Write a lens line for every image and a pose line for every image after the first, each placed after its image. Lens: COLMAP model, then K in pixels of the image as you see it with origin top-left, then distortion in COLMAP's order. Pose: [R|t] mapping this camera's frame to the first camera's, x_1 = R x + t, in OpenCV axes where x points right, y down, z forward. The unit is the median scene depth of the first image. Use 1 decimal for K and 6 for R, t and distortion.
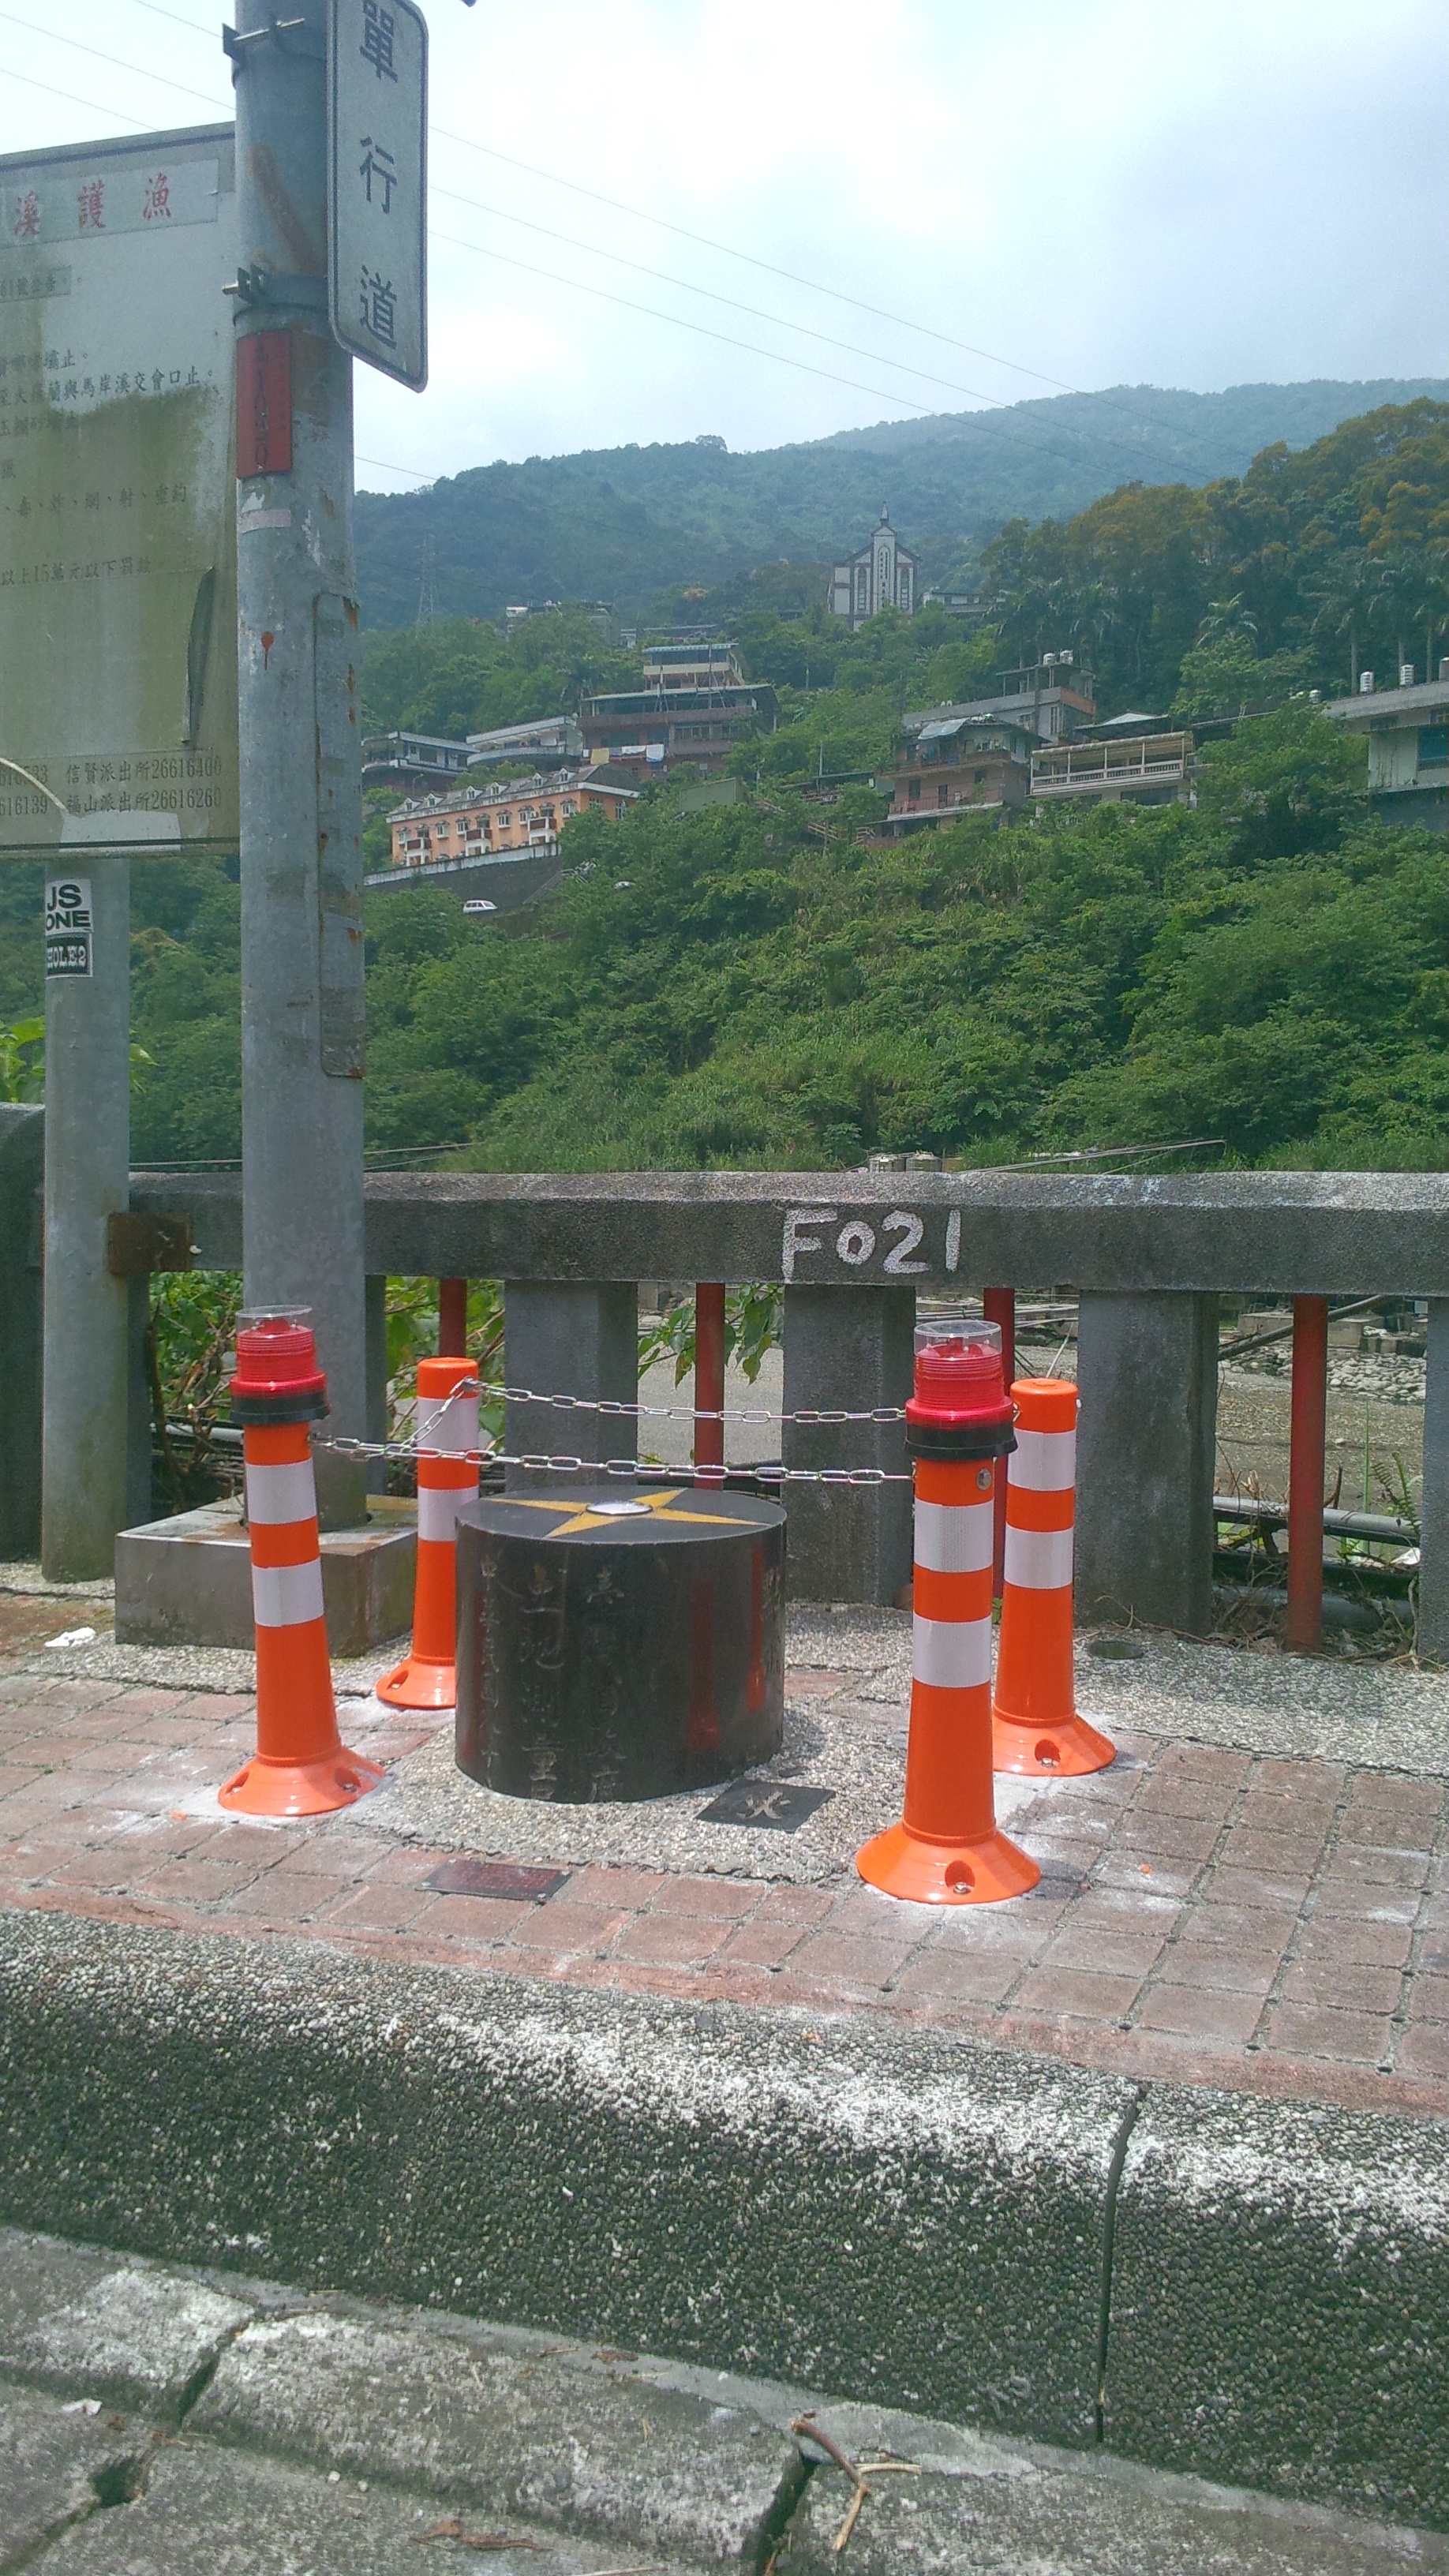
lens RADIAL K [[2091.7, 0, 696.5], [0, 2091.7, 1314.7], [0, 0, 1]] dist [0.097867, -0.183822]
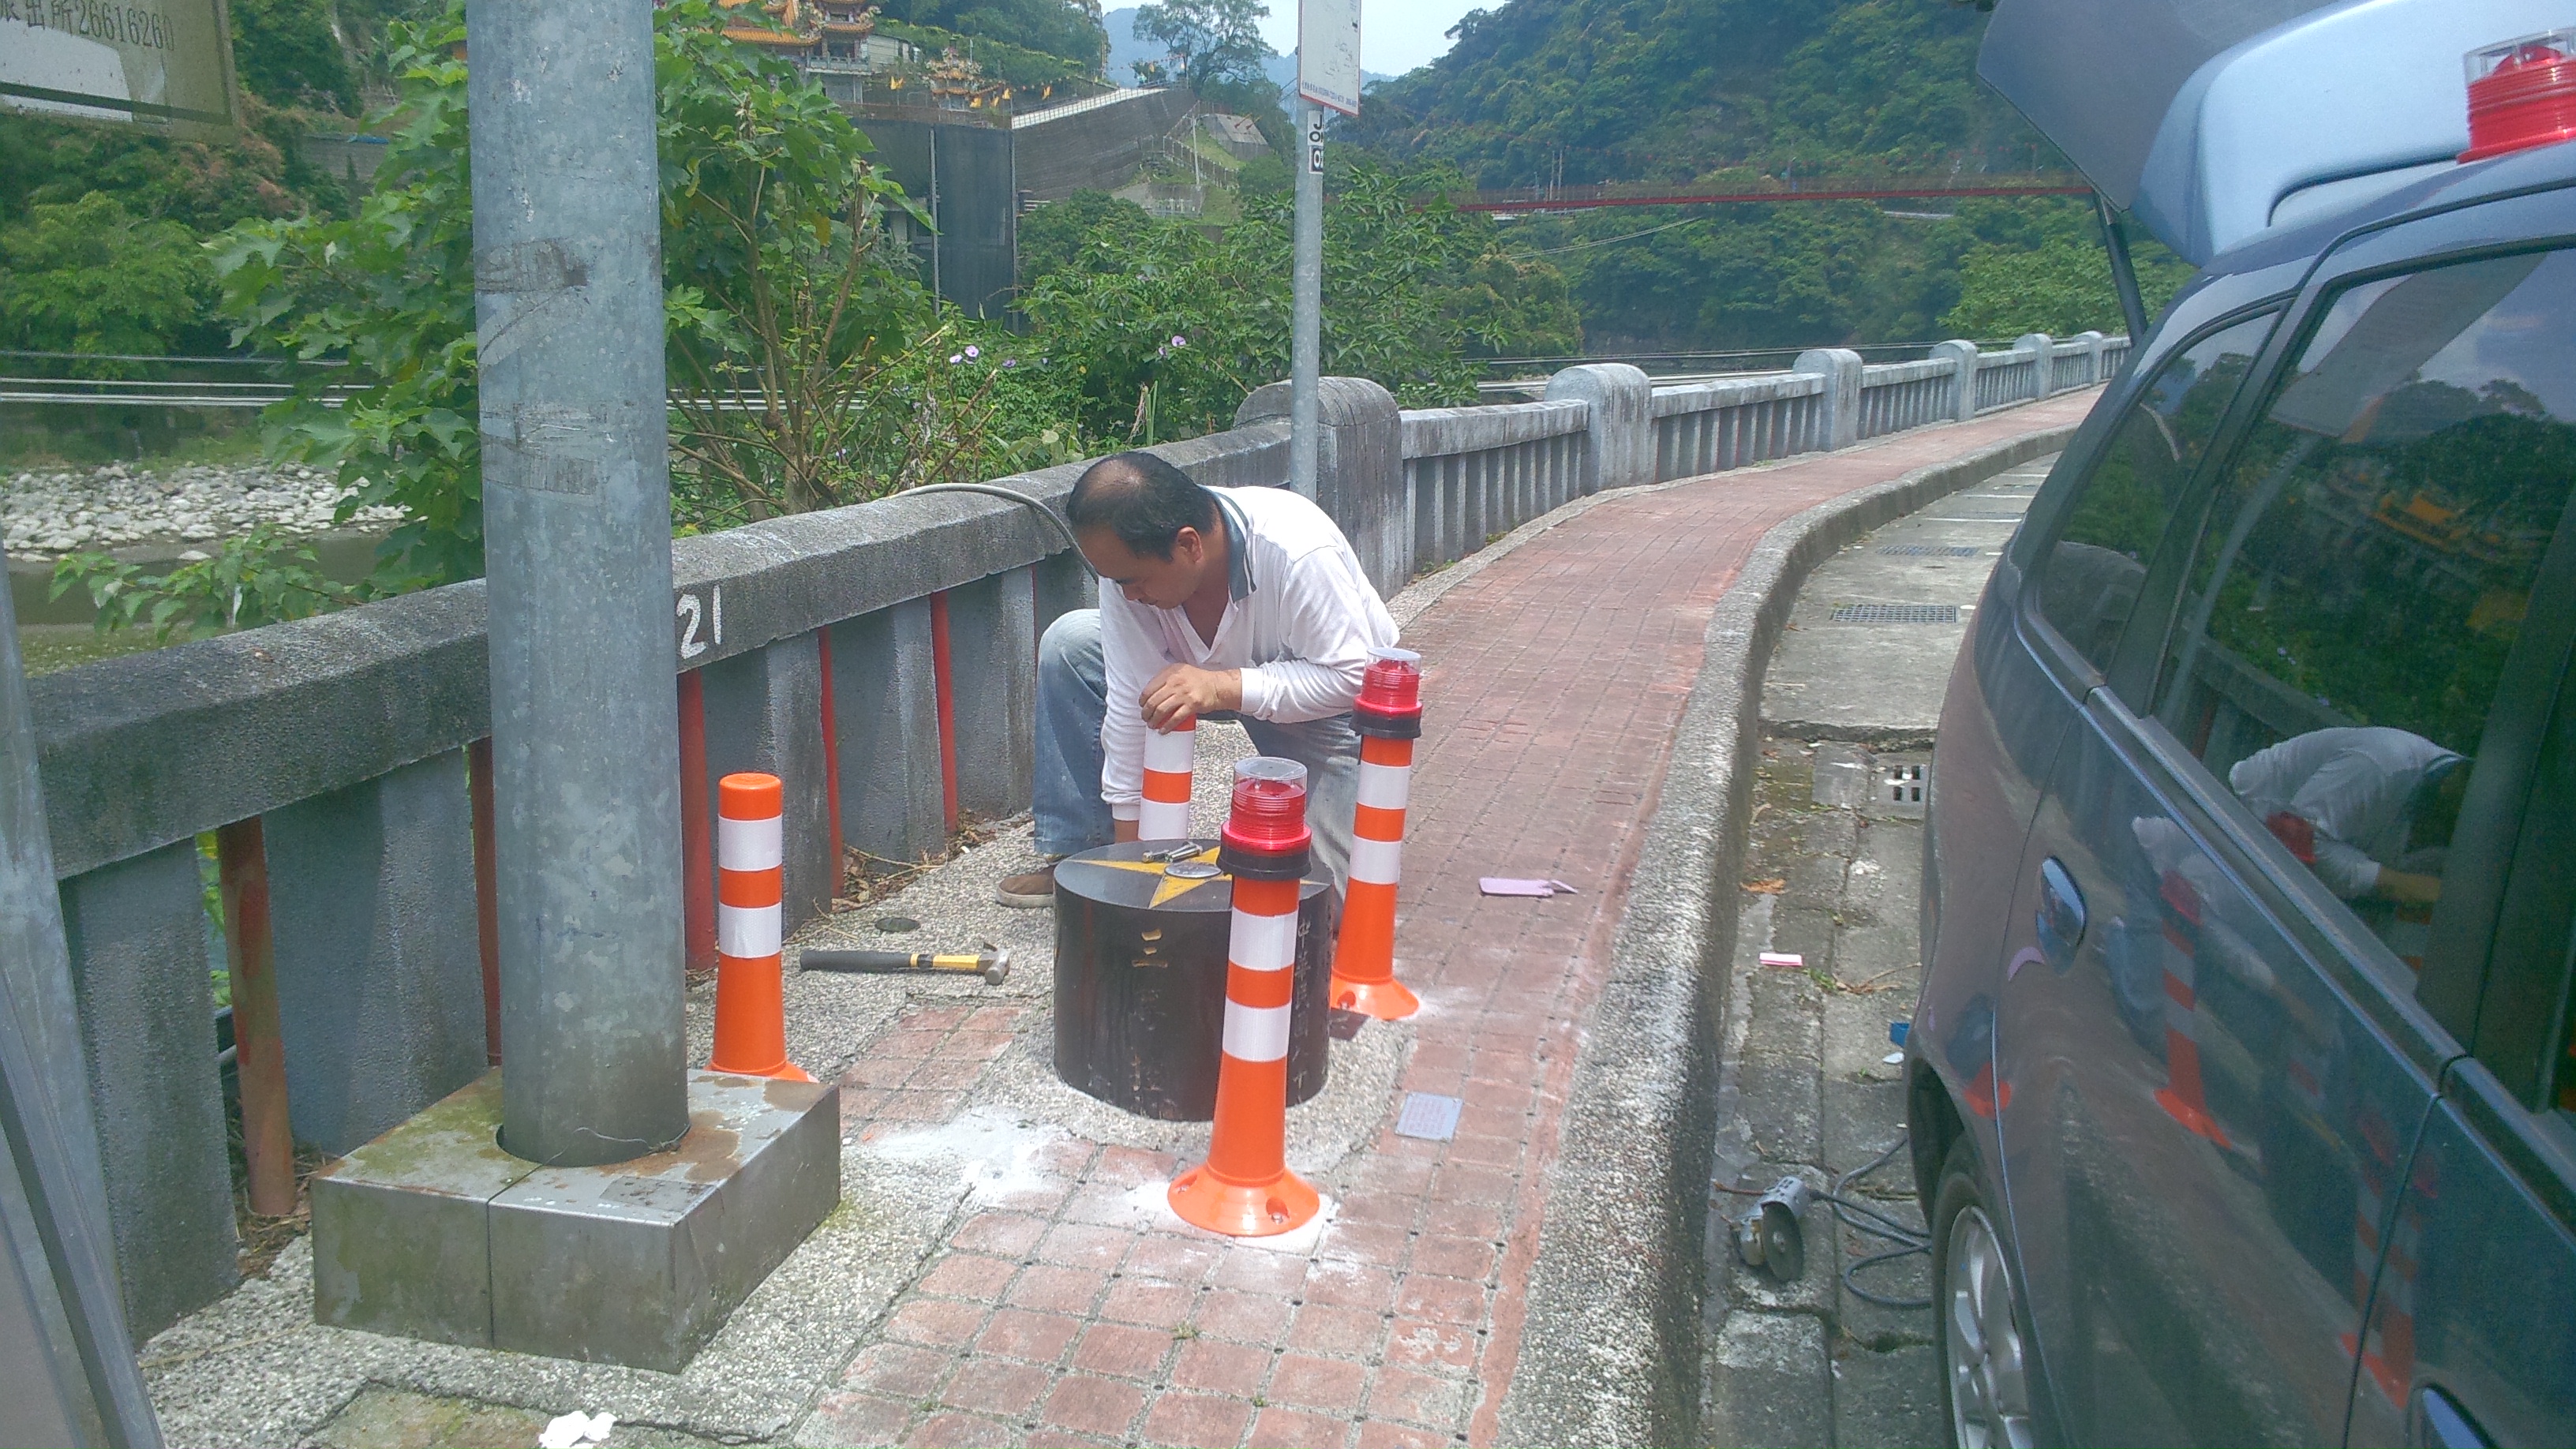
lens RADIAL K [[2082.9, 0, 1331.0], [0, 2082.9, 755.2], [0, 0, 1]] dist [0.088907, -0.165897]
pose [[-0.174006, -0.215097, 0.960966, -0.953510], [0.051825, 0.972500, 0.227063, -0.191102], [-0.983380, 0.089312, -0.158073, 0.902739]]
